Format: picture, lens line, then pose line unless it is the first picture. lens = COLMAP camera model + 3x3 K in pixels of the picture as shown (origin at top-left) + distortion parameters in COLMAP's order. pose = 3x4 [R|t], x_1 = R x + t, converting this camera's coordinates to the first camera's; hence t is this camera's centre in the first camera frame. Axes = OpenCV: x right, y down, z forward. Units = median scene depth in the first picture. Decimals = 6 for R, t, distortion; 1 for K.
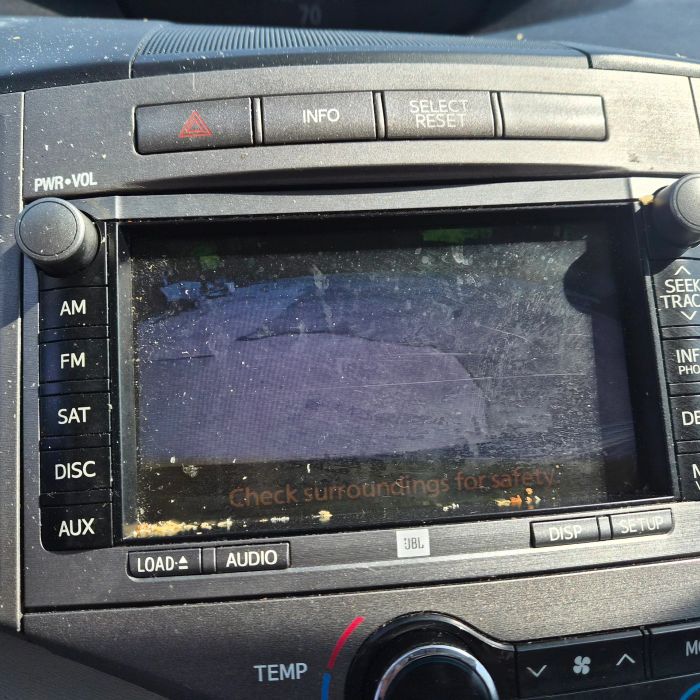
lens RADIAL K [[586.2, 0, 350.0], [0, 586.2, 350.0], [0, 0, 1]] dist [0.015736, -0.045589]
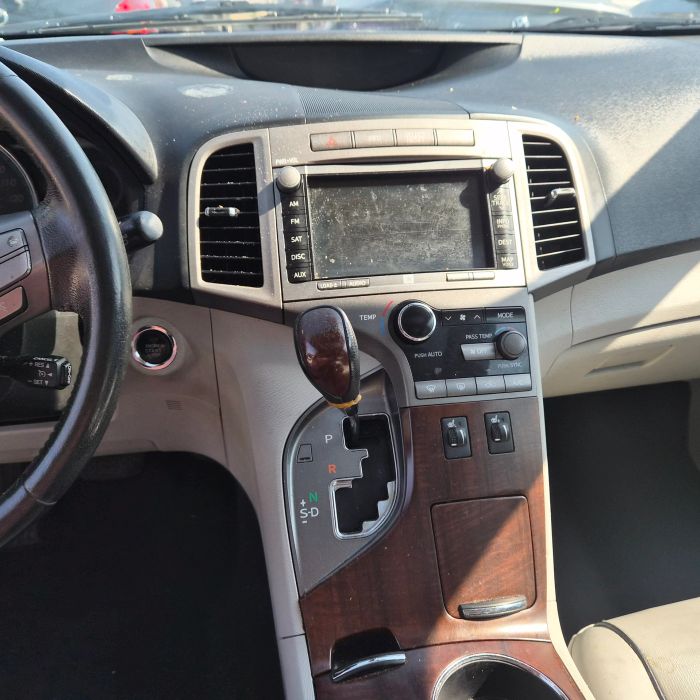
lens RADIAL K [[586.2, 0, 350.0], [0, 586.2, 350.0], [0, 0, 1]] dist [0.015736, -0.045589]
pose [[0.998518, -0.017120, 0.051652, -0.342530], [0.015252, 0.999223, 0.036337, 0.545950], [-0.052234, -0.035495, 0.998004, -1.946107]]
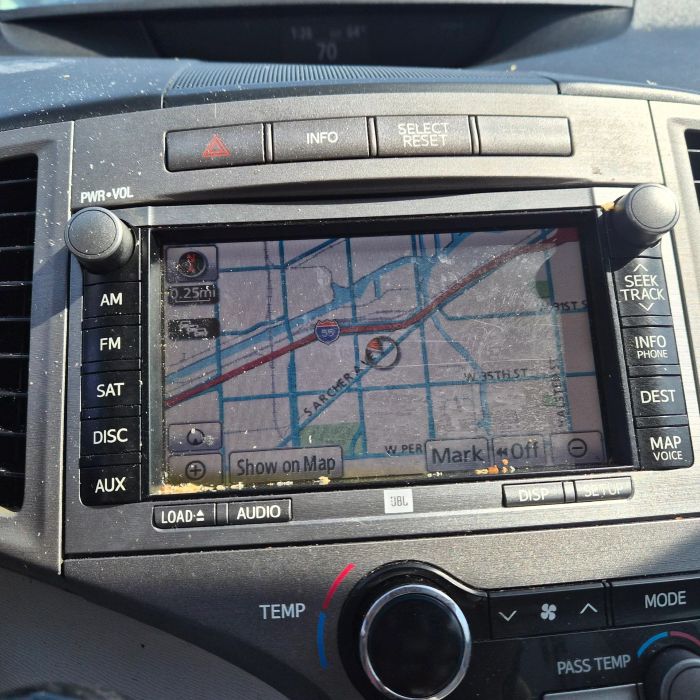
lens RADIAL K [[582.5, 0, 357.0], [0, 582.5, 348.3], [0, 0, 1]] dist [0.046234, -0.104852]
pose [[0.999403, -0.000216, -0.034555, 0.061194], [-0.001371, 0.998946, -0.045884, 0.076886], [0.034529, 0.045904, 0.998349, -0.150092]]
